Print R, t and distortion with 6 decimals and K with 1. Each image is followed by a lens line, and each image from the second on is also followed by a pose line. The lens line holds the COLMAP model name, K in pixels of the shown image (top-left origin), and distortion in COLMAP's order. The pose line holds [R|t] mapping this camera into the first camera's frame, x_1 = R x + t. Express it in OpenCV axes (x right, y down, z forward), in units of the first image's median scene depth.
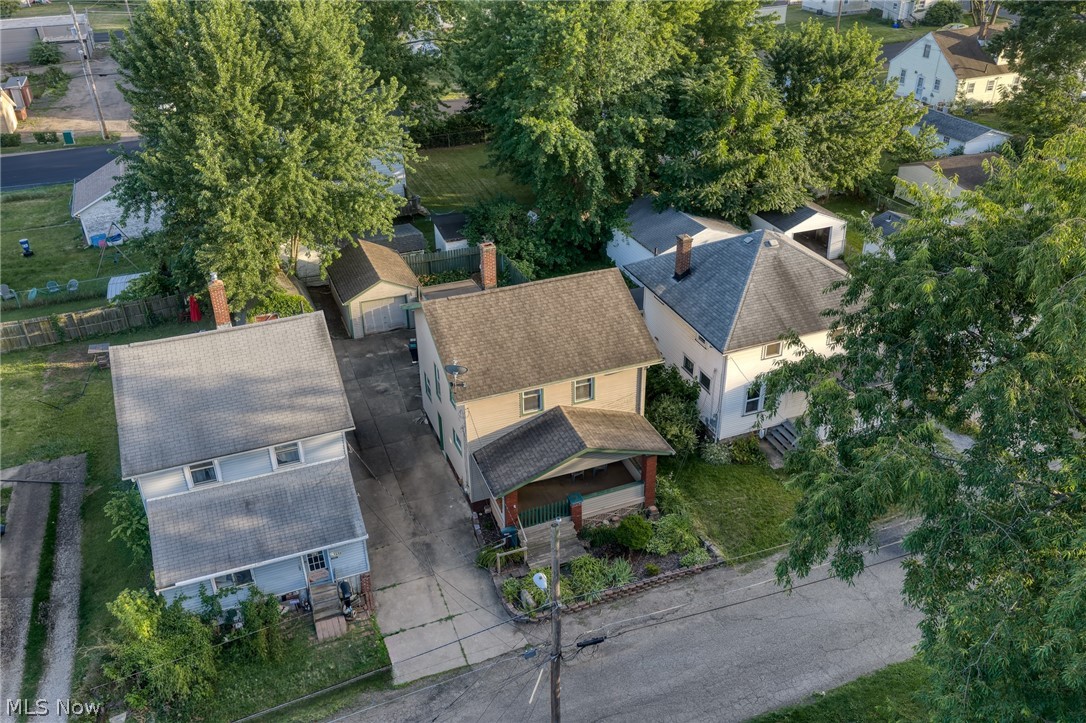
lens RADIAL K [[898.1, 0, 541.2], [0, 898.1, 361.4], [0, 0, 1]] dist [0.004015, -0.012350]
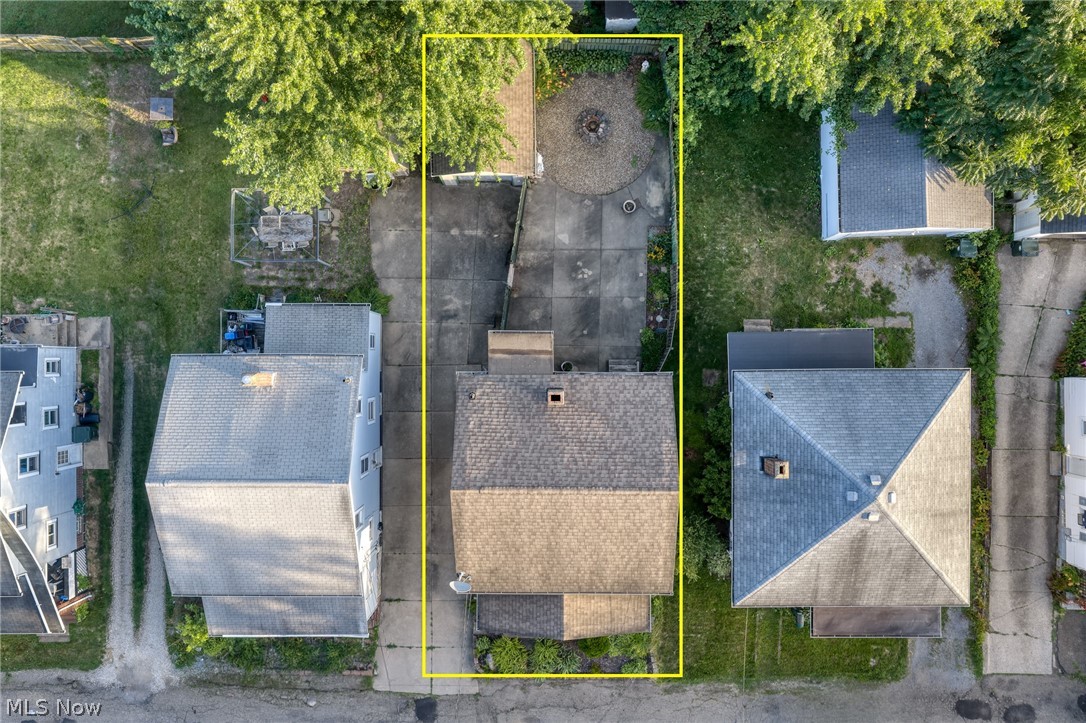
lens RADIAL K [[898.1, 0, 541.2], [0, 898.1, 361.4], [0, 0, 1]] dist [0.004015, -0.012350]
pose [[0.932930, 0.360019, 0.005349, -0.065742], [-0.182483, 0.459962, 0.868985, -0.644637], [0.310391, -0.811678, 0.494810, 0.446226]]
